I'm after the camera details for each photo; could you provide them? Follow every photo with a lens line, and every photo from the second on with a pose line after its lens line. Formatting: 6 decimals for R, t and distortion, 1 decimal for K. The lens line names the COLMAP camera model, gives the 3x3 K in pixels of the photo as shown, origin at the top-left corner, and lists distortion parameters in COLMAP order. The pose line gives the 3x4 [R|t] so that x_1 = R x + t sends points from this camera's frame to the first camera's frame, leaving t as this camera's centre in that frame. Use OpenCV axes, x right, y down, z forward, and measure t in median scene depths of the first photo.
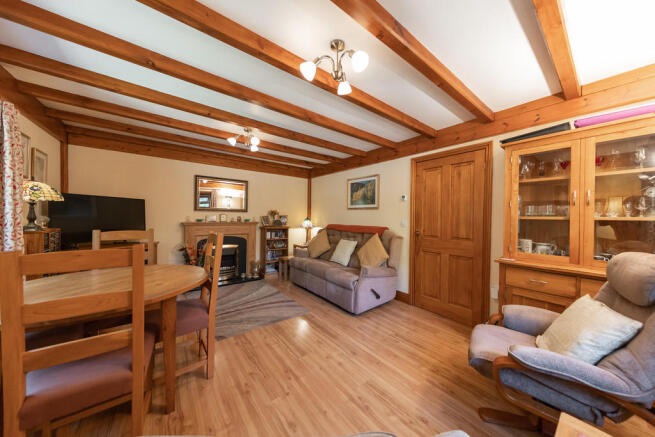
lens RADIAL K [[220.1, 0, 331.3], [0, 220.1, 217.4], [0, 0, 1]] dist [0.000754, 0.000000]
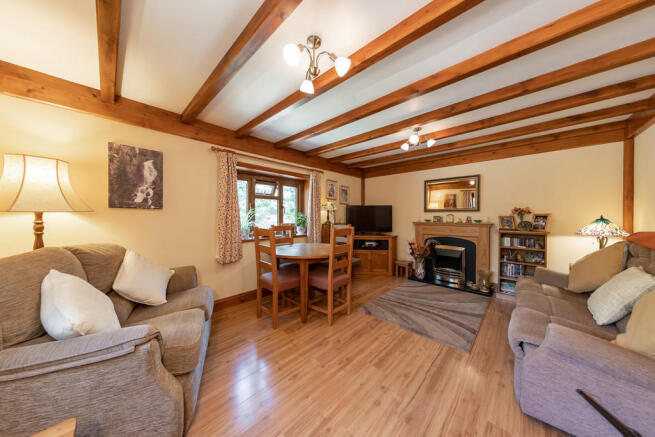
lens RADIAL K [[203.2, 0, 326.1], [0, 203.2, 219.6], [0, 0, 1]] dist [0.011592, -0.000679]
pose [[0.143491, 0.005704, -0.989635, 0.423095], [-0.000250, 0.999984, 0.005728, 0.003507], [0.989652, -0.000575, 0.143490, 0.410862]]
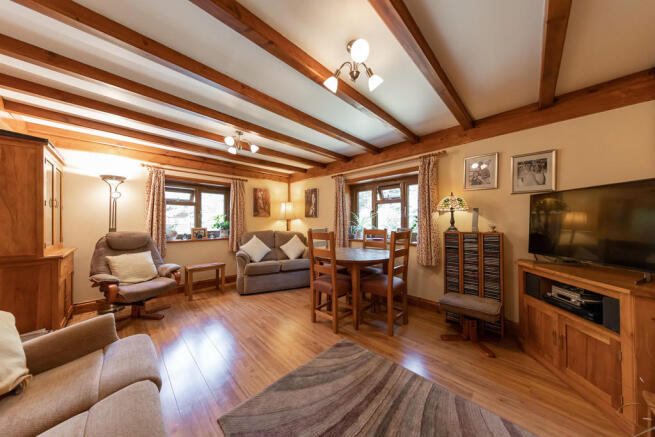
lens RADIAL K [[203.2, 0, 328.3], [0, 203.2, 220.9], [0, 0, 1]] dist [0.011592, -0.000679]
pose [[-0.990861, -0.012025, -0.134351, -0.232475], [-0.011165, 0.999912, -0.007154, 0.006533], [0.134426, -0.005588, -0.990908, 1.301104]]
